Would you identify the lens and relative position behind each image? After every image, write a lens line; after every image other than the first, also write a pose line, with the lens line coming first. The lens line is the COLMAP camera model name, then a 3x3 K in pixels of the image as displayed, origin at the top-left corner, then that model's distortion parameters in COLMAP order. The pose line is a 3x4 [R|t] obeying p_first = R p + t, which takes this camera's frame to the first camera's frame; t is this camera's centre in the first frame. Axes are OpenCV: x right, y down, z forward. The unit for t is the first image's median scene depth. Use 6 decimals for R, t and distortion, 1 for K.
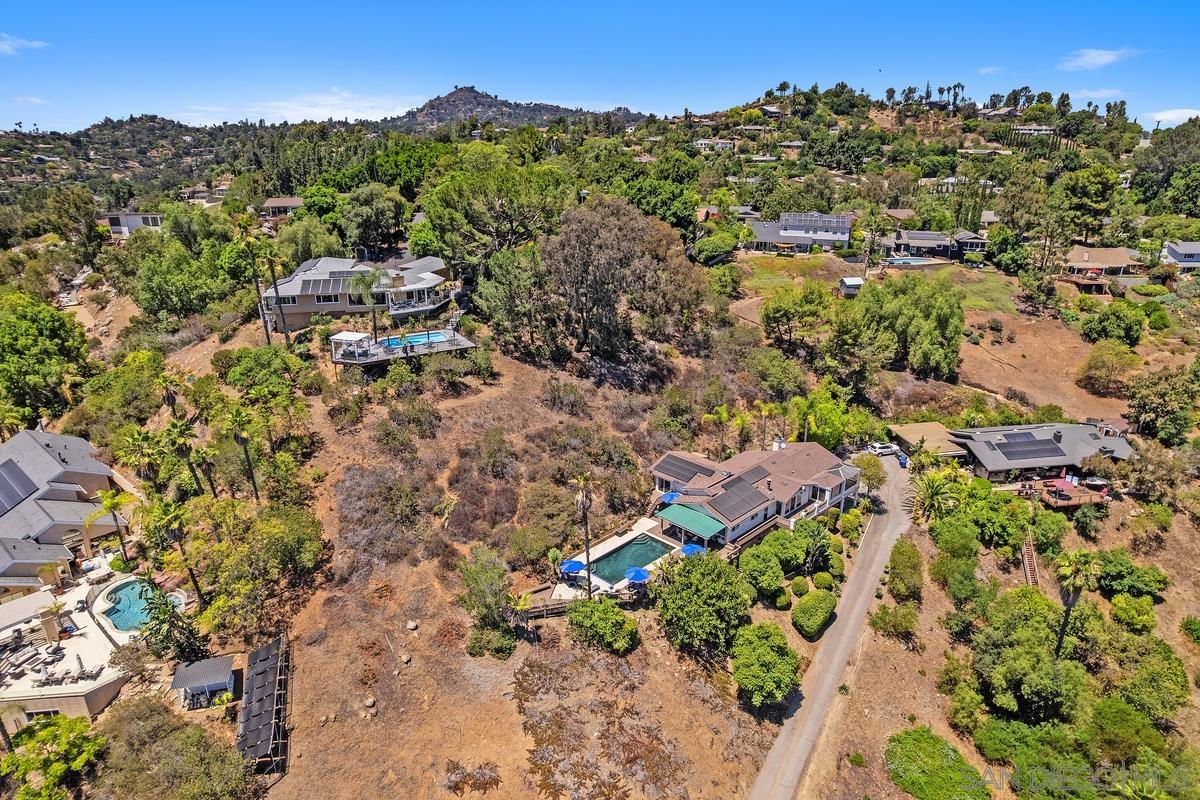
lens RADIAL K [[765.6, 0, 600.0], [0, 765.6, 400.0], [0, 0, 1]] dist [-0.088419, 0.077534]
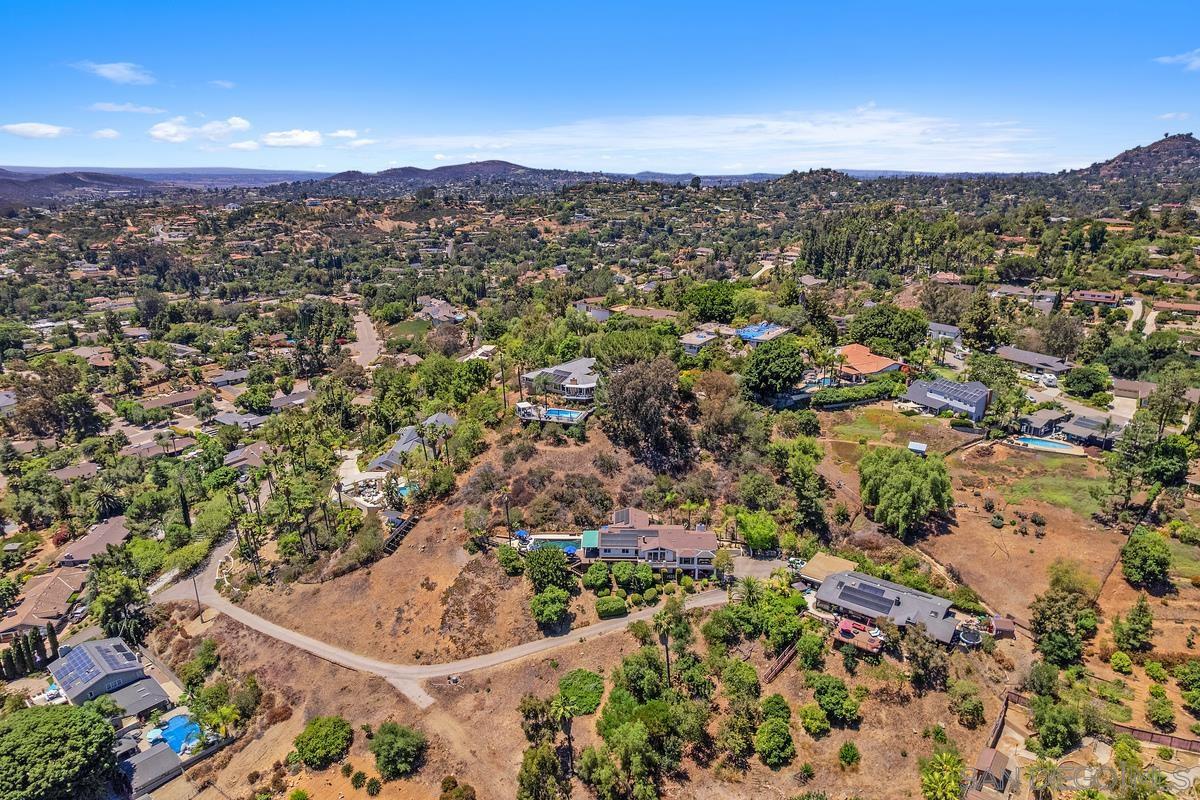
lens RADIAL K [[765.6, 0, 600.0], [0, 765.6, 400.0], [0, 0, 1]] dist [-0.088419, 0.077534]
pose [[0.677314, 0.212494, -0.704338, 1.407035], [-0.248025, 0.967285, 0.053315, -0.284068], [0.692625, 0.138583, 0.707860, -0.374669]]
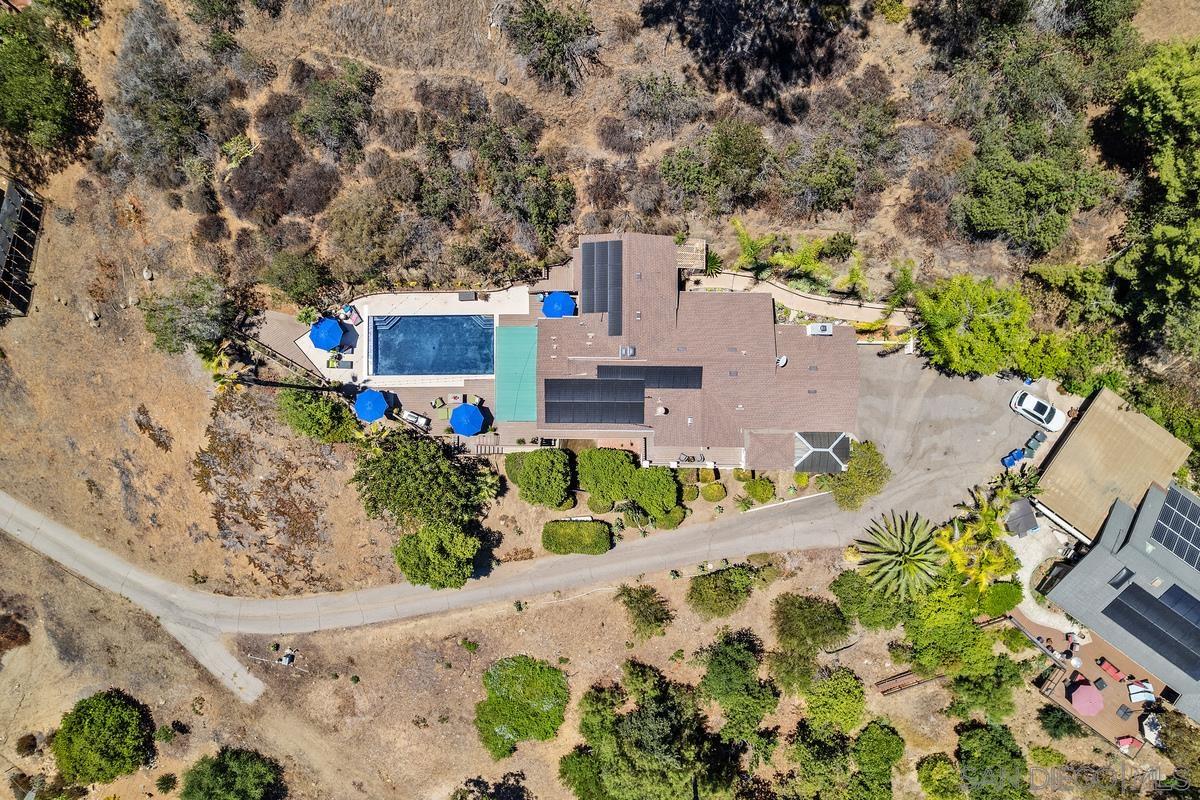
lens RADIAL K [[765.6, 0, 600.0], [0, 765.6, 400.0], [0, 0, 1]] dist [-0.088419, 0.077534]
pose [[0.701038, 0.712793, -0.021720, 0.206433], [-0.252988, 0.277062, 0.926949, -0.507020], [0.666740, -0.644332, 0.374558, 0.779403]]
